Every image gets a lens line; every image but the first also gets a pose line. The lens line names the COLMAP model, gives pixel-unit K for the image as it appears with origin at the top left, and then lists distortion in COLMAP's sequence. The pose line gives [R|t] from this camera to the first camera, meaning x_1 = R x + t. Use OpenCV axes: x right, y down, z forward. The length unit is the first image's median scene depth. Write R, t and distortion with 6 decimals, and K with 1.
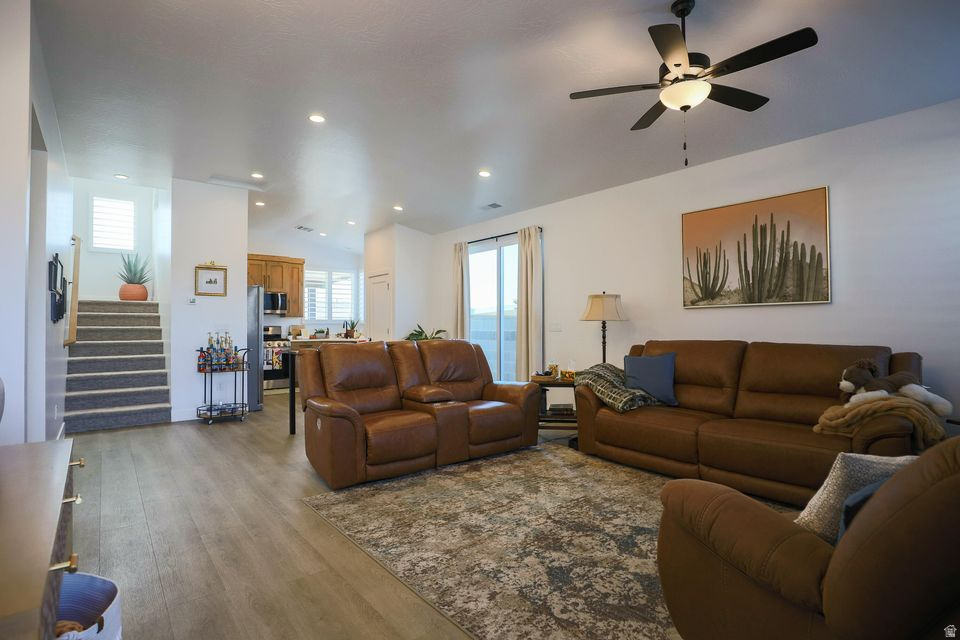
lens RADIAL K [[467.4, 0, 480.0], [0, 467.4, 320.0], [0, 0, 1]] dist [-0.030227, 0.000417]
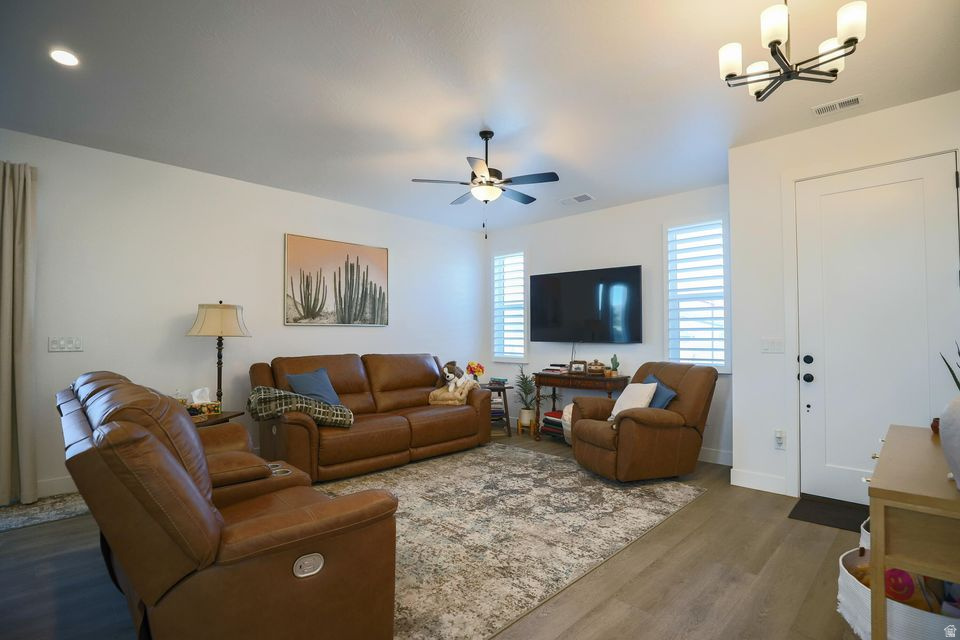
lens RADIAL K [[467.4, 0, 480.0], [0, 467.4, 320.0], [0, 0, 1]] dist [-0.030227, 0.000417]
pose [[-0.093356, 0.039296, 0.994857, -0.703563], [-0.012854, 0.999090, -0.040669, -0.000020], [-0.995550, -0.016585, -0.092766, 0.754446]]
